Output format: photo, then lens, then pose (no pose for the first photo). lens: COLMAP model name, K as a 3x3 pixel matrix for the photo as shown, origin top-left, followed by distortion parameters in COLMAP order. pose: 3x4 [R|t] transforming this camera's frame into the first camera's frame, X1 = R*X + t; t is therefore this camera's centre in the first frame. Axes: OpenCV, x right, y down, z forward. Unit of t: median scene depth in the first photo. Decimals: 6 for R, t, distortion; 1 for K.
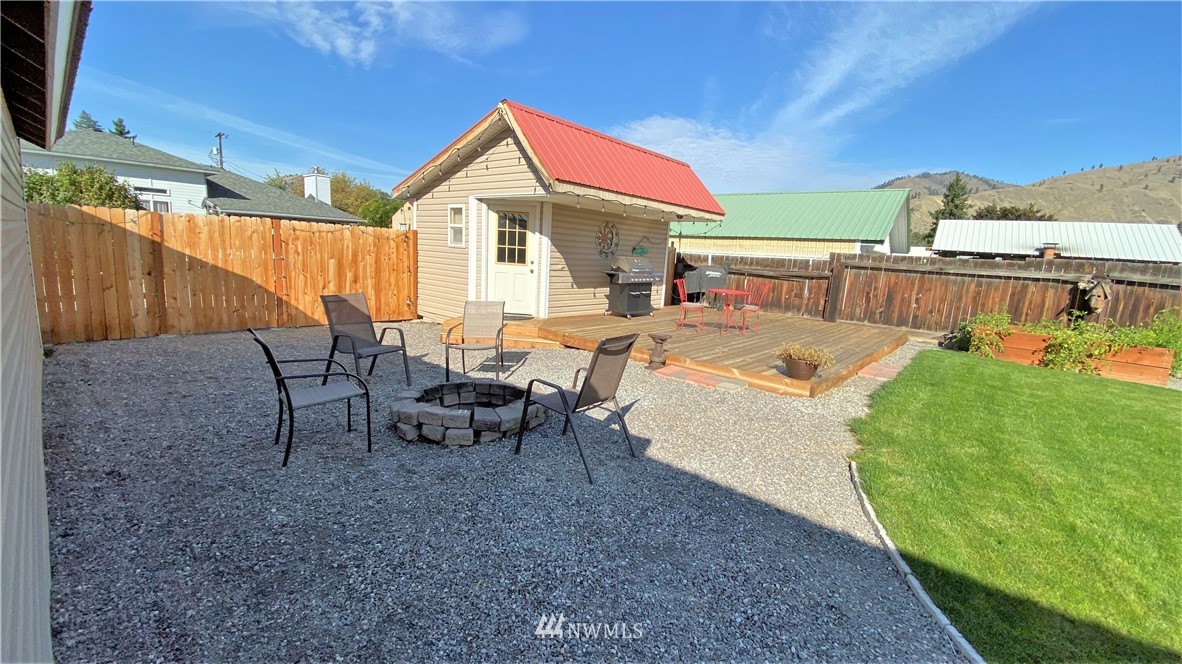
lens RADIAL K [[477.8, 0, 594.1], [0, 477.8, 333.5], [0, 0, 1]] dist [0.004612, -0.001259]
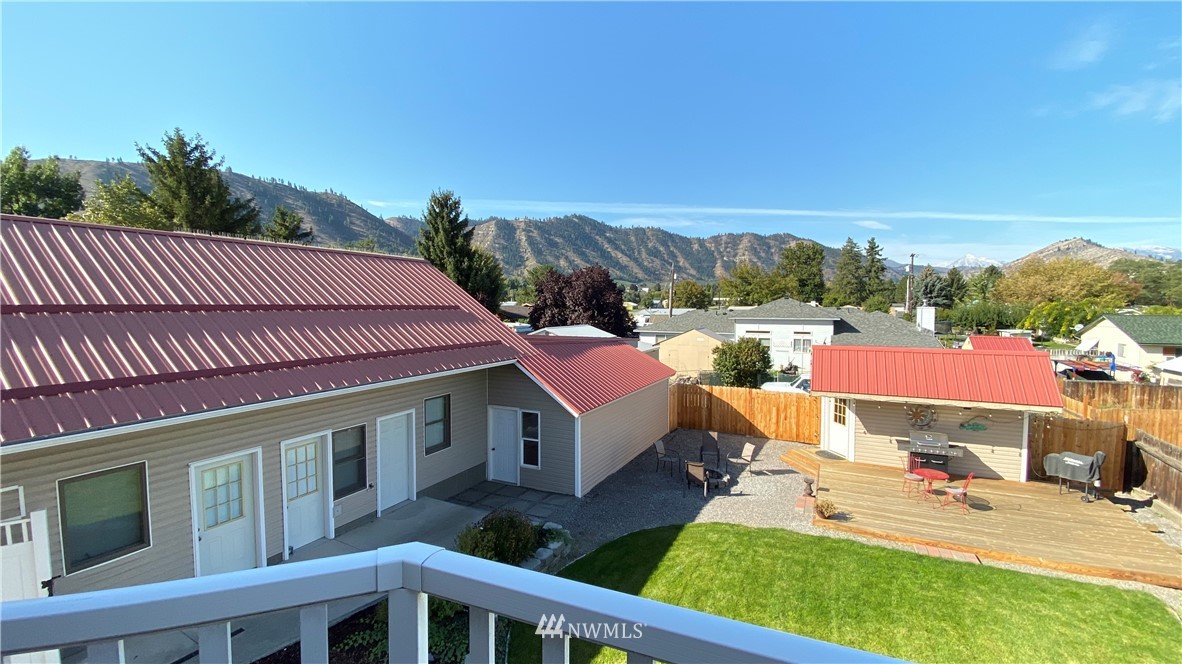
lens RADIAL K [[477.8, 0, 590.5], [0, 477.8, 336.3], [0, 0, 1]] dist [0.004612, -0.001259]
pose [[0.266181, -0.010478, -0.963866, 1.226656], [-0.151456, 0.987066, -0.052556, -0.232297], [0.951950, 0.159973, 0.261152, -0.326270]]
